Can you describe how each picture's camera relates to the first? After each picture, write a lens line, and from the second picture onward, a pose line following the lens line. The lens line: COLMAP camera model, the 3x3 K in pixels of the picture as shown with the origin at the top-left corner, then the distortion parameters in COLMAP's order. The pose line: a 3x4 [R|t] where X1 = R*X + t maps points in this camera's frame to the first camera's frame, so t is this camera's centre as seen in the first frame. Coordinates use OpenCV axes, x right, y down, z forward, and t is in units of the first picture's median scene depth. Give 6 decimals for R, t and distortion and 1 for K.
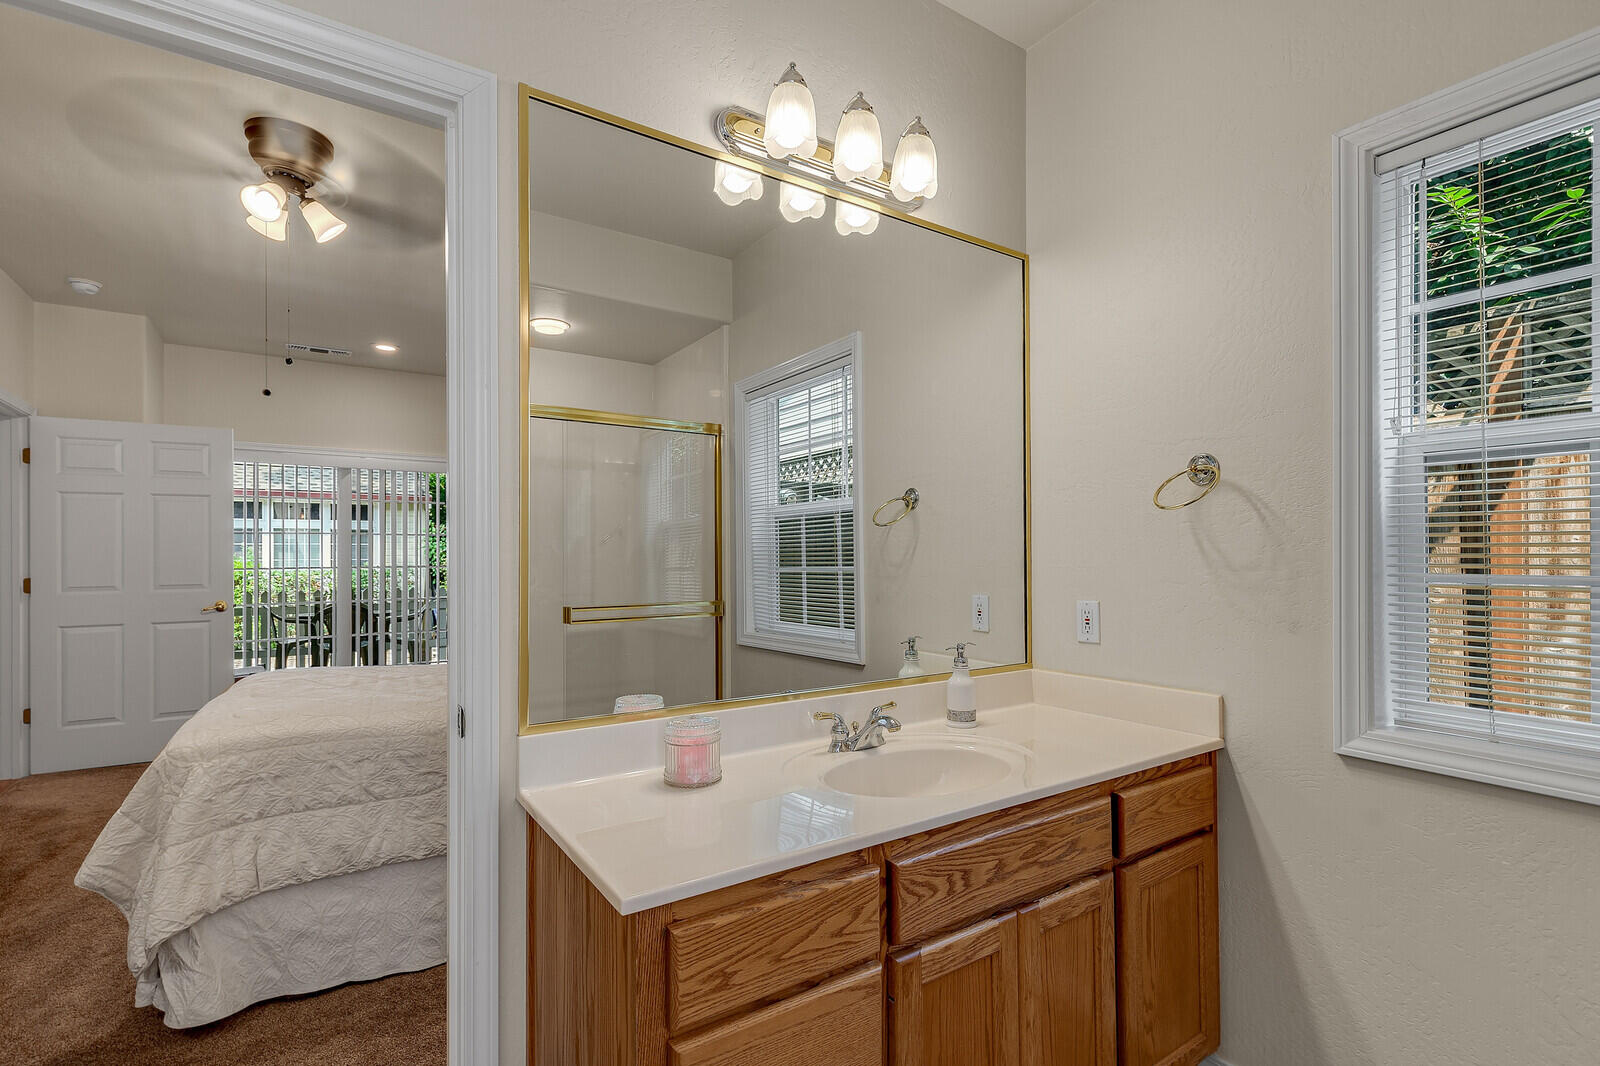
lens RADIAL K [[739.7, 0, 783.4], [0, 739.7, 553.4], [0, 0, 1]] dist [0.009966, -0.001856]
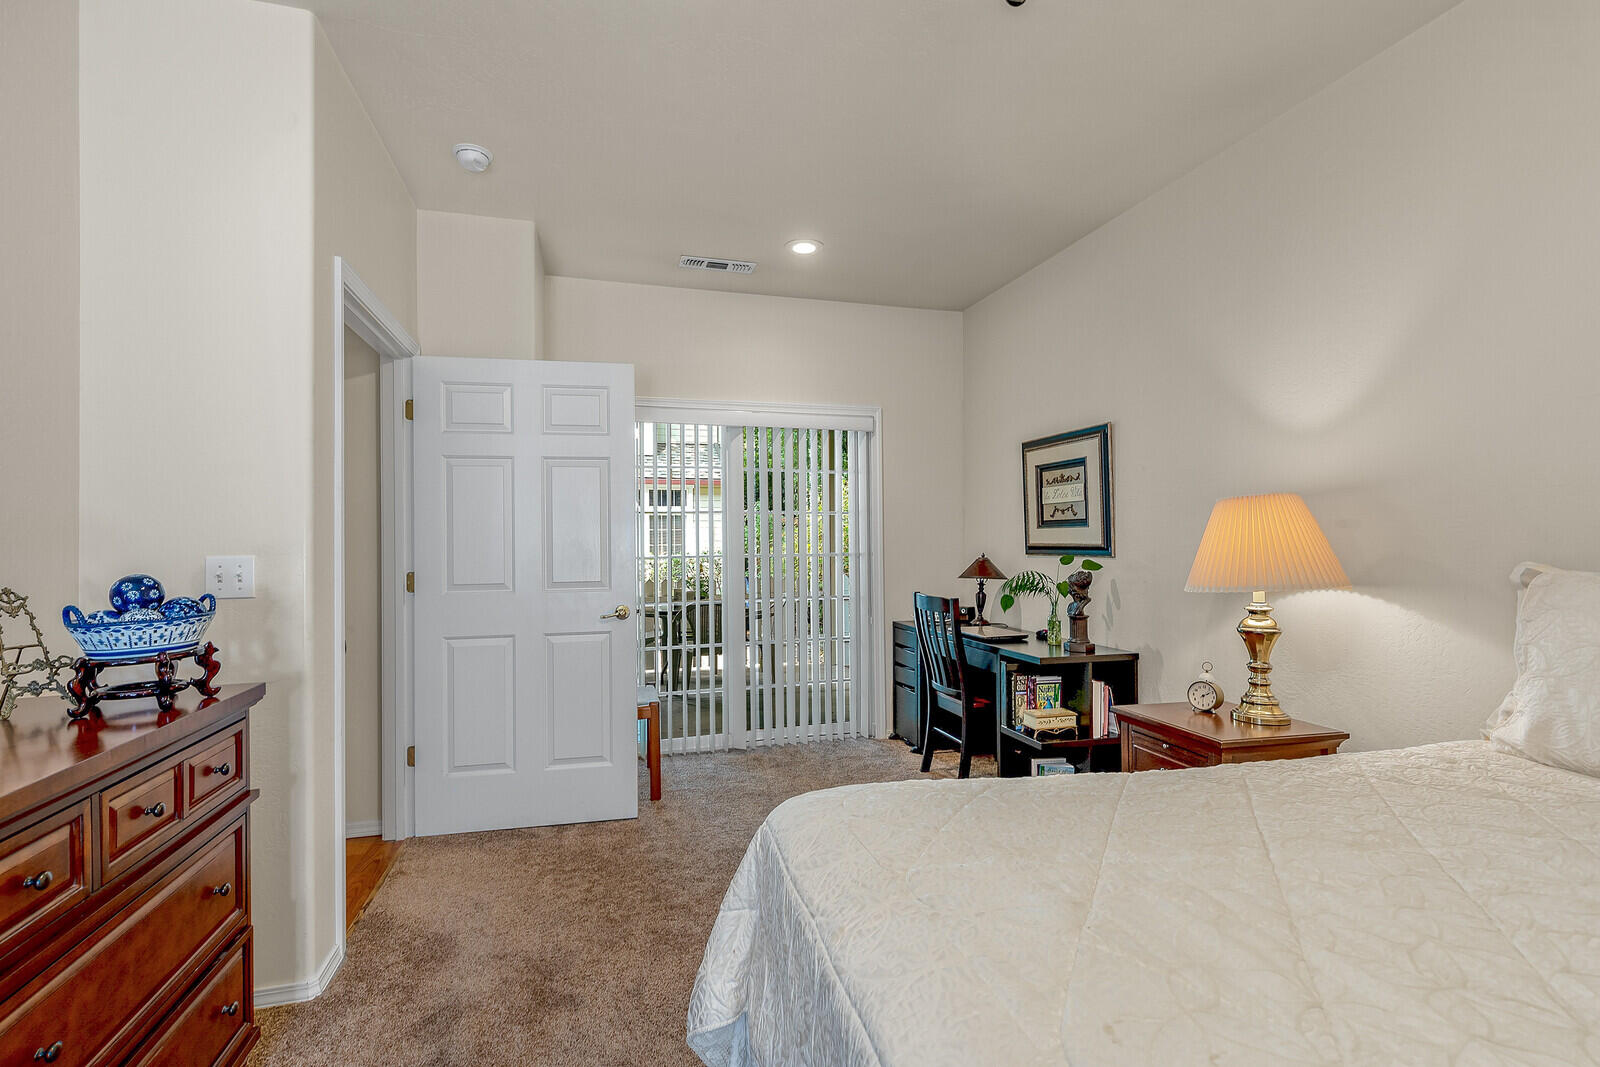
lens RADIAL K [[739.7, 0, 798.2], [0, 739.7, 536.7], [0, 0, 1]] dist [0.009966, -0.001856]
pose [[0.950931, -0.004403, -0.309373, -0.394180], [0.004145, 0.999990, -0.001493, 0.000314], [0.309376, 0.000137, 0.950940, 0.392984]]
